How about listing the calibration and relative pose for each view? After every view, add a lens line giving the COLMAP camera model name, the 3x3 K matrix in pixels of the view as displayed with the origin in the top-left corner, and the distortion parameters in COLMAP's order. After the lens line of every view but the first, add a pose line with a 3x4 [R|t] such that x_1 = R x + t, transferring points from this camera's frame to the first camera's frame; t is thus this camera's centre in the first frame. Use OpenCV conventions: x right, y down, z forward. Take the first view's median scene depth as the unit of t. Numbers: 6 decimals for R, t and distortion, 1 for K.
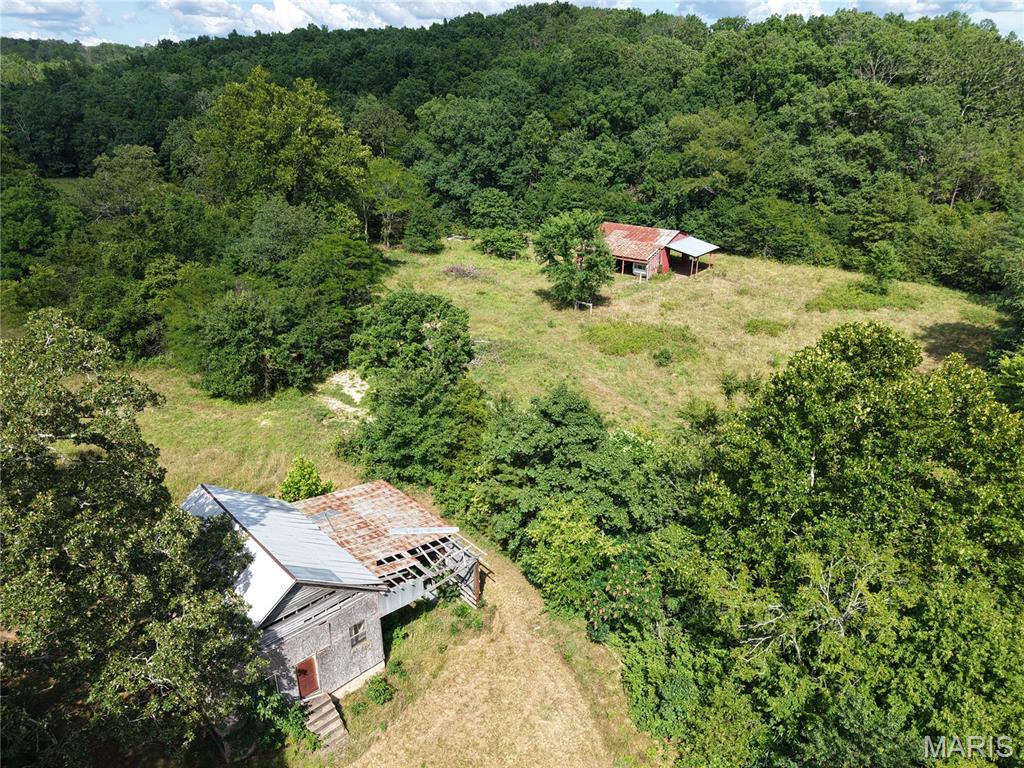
lens RADIAL K [[691.6, 0, 518.4], [0, 691.6, 388.6], [0, 0, 1]] dist [0.029162, -0.042927]
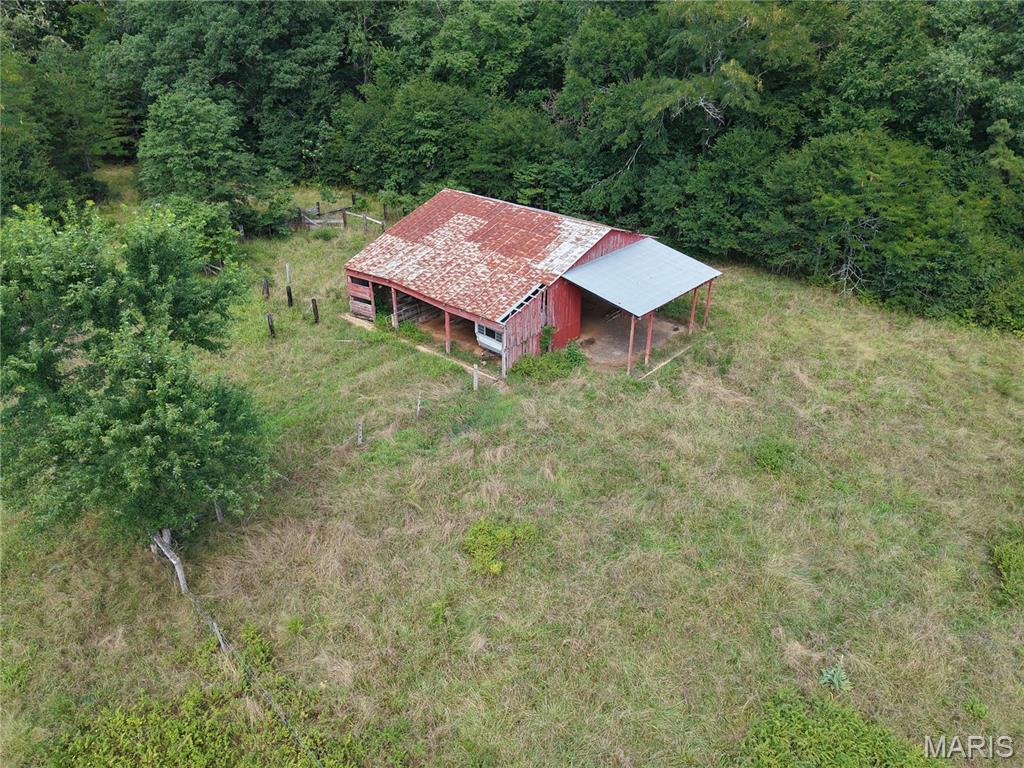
lens RADIAL K [[773.8, 0, 515.7], [0, 773.8, 383.0], [0, 0, 1]] dist [0.025573, -0.011920]
pose [[0.998661, 0.027945, -0.043532, 0.192941], [-0.024180, 0.996110, 0.084736, -0.171416], [0.045730, -0.083570, 0.995452, 0.557938]]
